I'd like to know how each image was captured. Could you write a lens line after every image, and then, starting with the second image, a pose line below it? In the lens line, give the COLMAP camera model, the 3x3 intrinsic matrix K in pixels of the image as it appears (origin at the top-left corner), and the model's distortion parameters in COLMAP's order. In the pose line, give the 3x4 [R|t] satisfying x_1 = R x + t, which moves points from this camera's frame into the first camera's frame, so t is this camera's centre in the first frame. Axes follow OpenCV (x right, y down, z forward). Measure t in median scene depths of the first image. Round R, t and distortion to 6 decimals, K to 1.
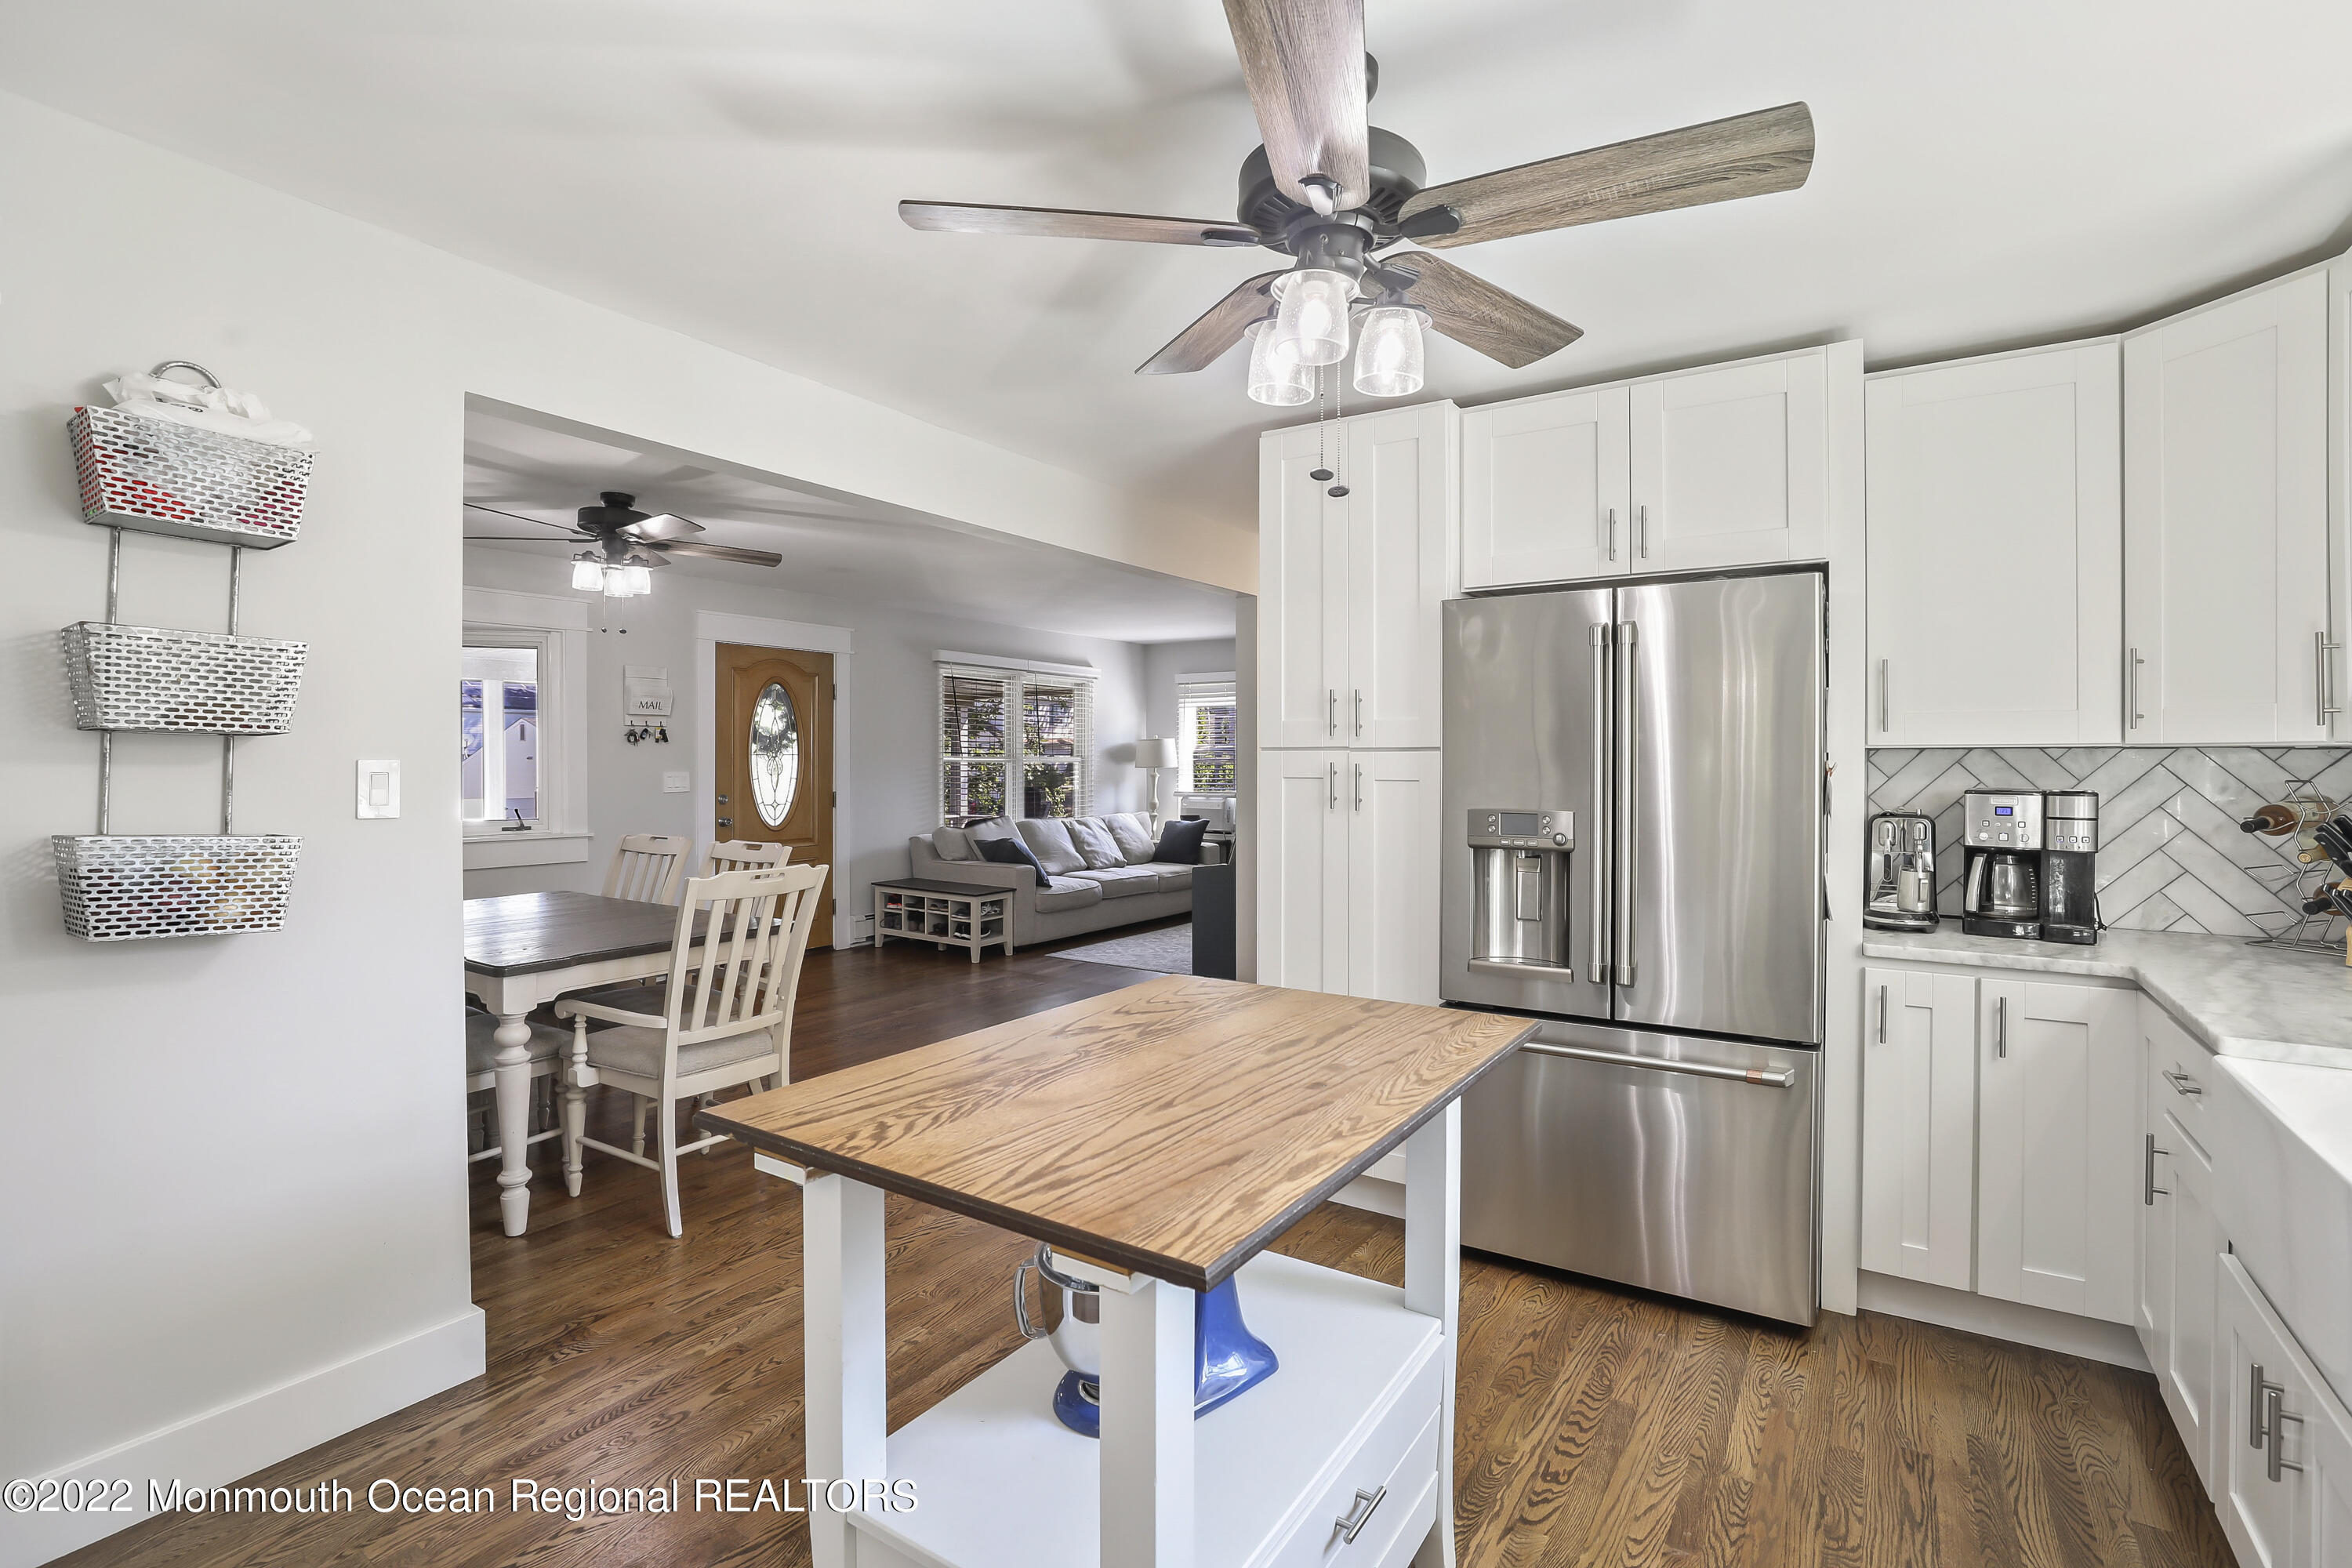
lens RADIAL K [[1095.5, 0, 1155.0], [0, 1095.5, 754.4], [0, 0, 1]] dist [-0.018989, 0.002084]
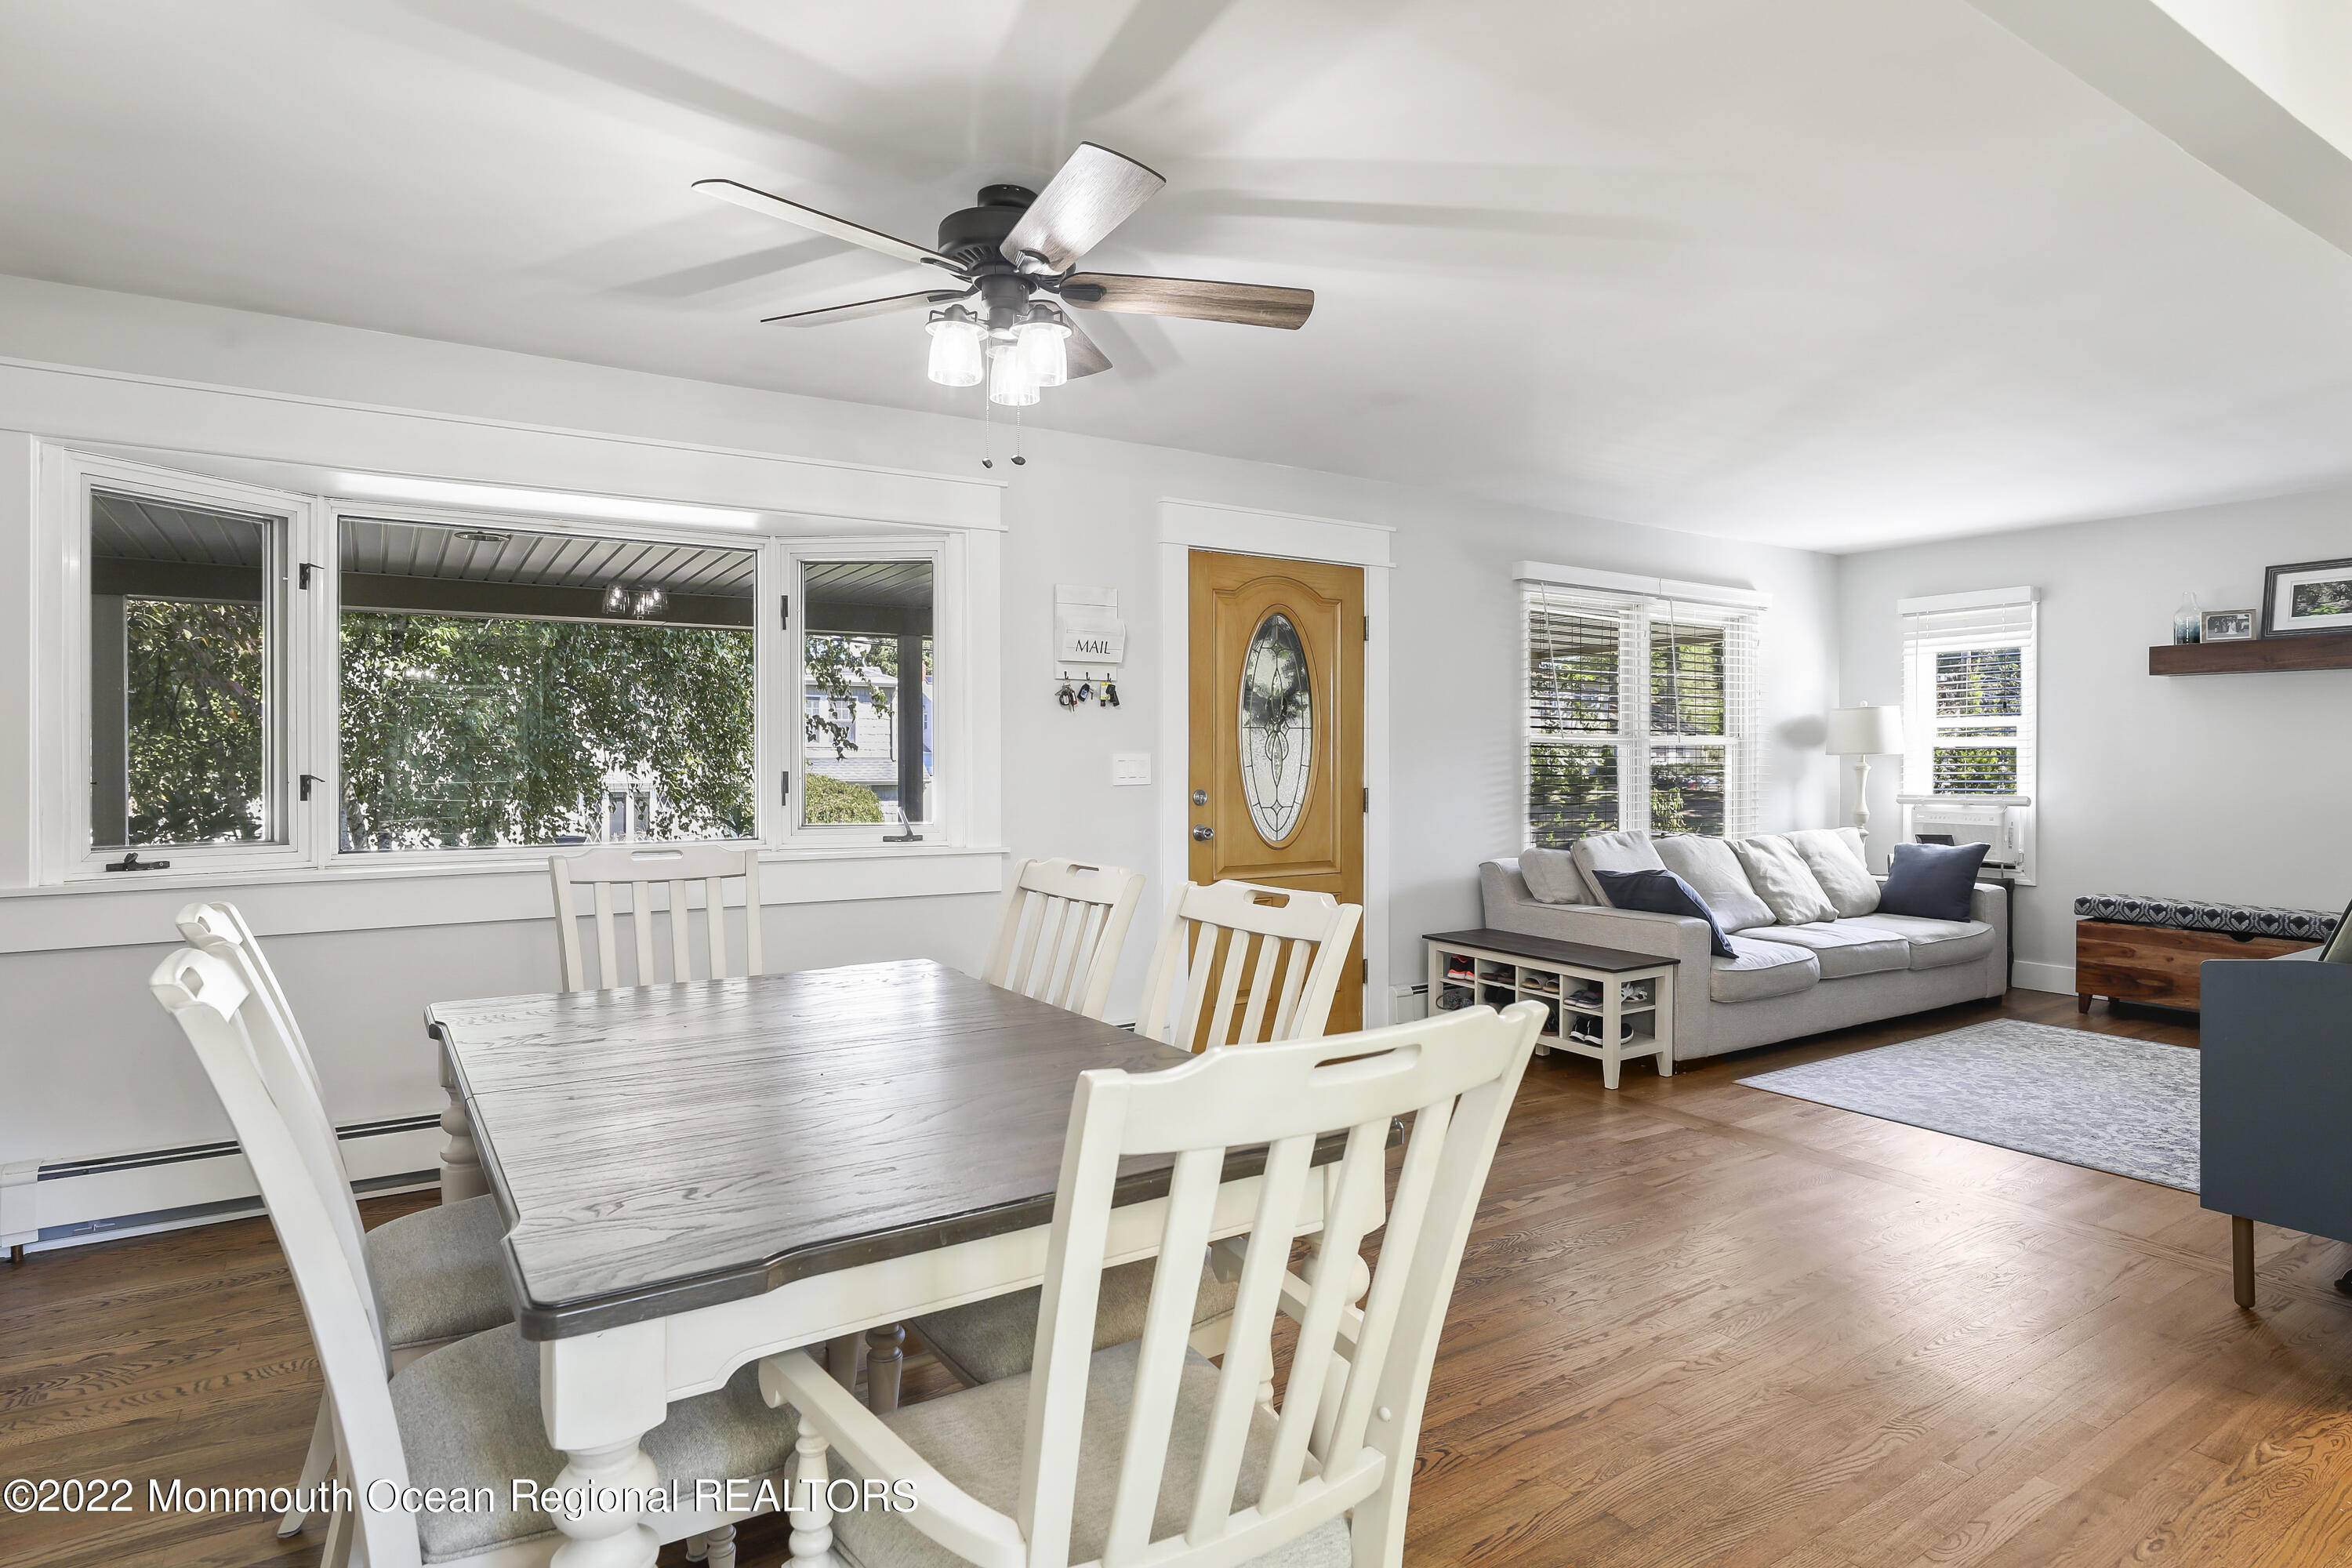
lens RADIAL K [[1286.4, 0, 1190.3], [0, 1286.4, 760.8], [0, 0, 1]] dist [-0.009478, 0.001408]
pose [[0.928157, 0.000735, -0.372188, -0.113565], [0.001472, 0.999983, 0.005648, 0.014580], [0.372185, -0.005790, 0.928140, 0.282067]]
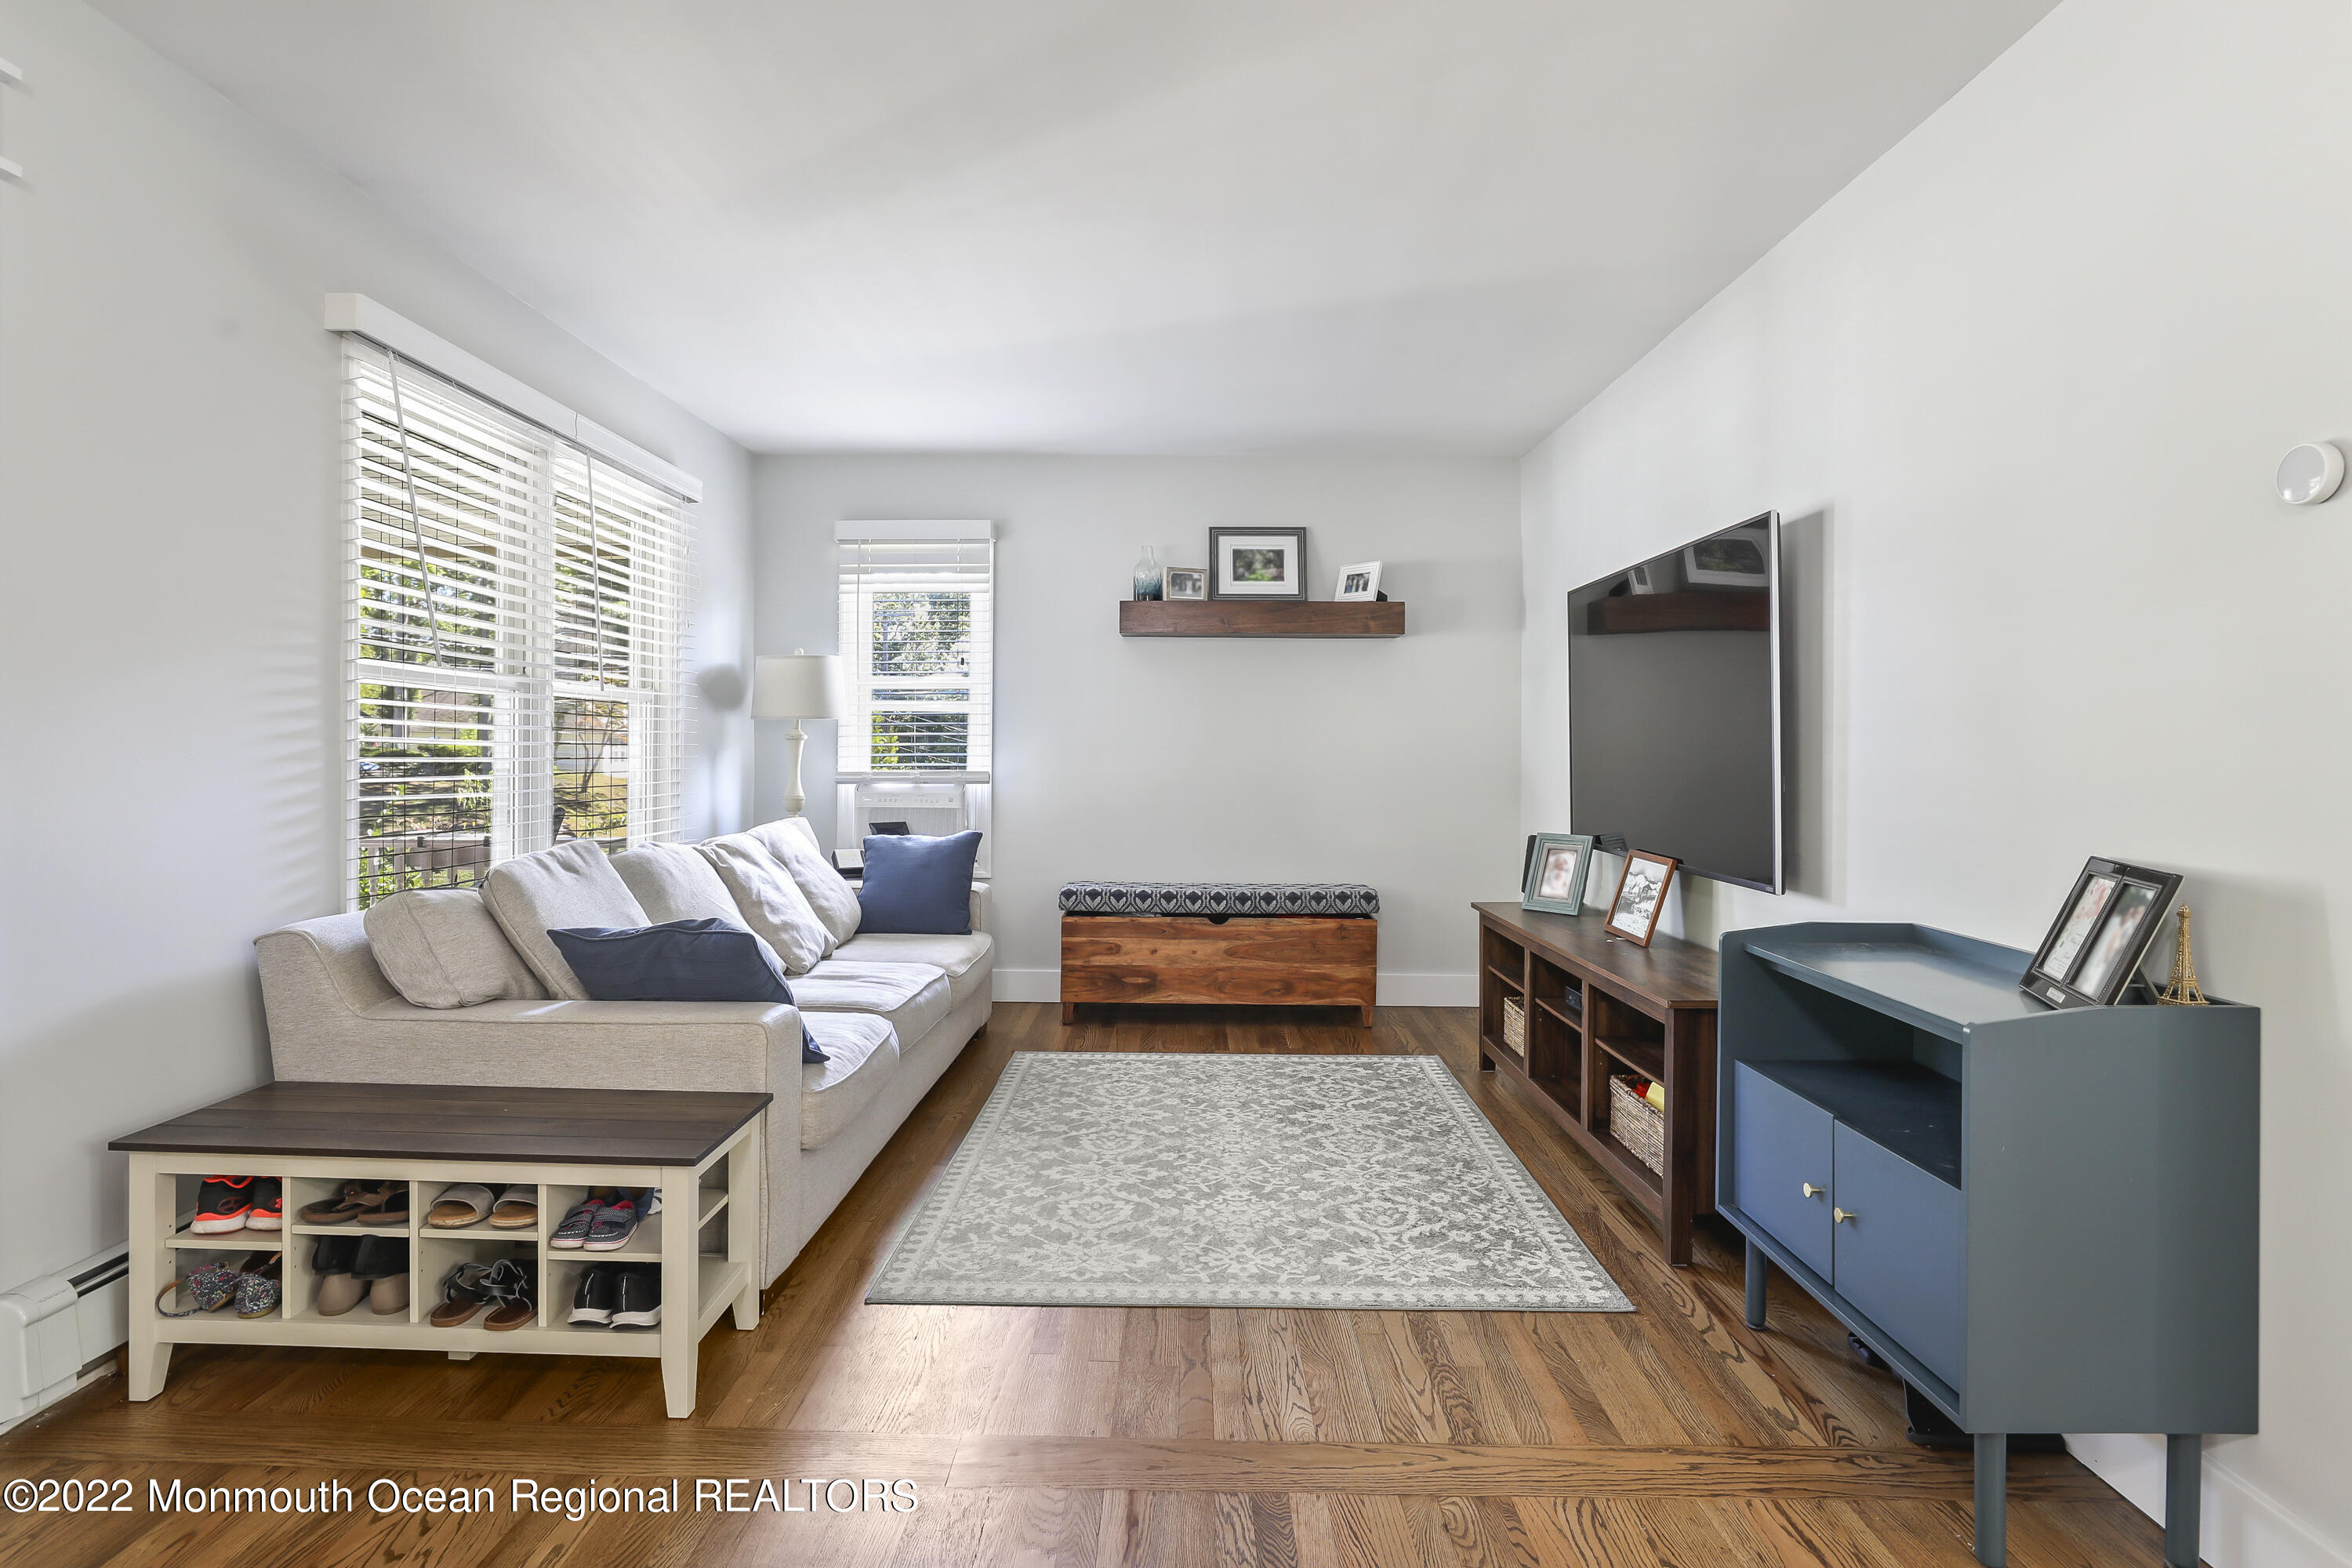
lens RADIAL K [[1286.4, 0, 1188.7], [0, 1286.4, 749.5], [0, 0, 1]] dist [-0.009478, 0.001408]
pose [[0.834685, 0.002369, 0.550723, -0.222089], [-0.007449, 0.999948, 0.006988, 0.026648], [-0.550677, -0.009935, 0.834659, 0.647592]]
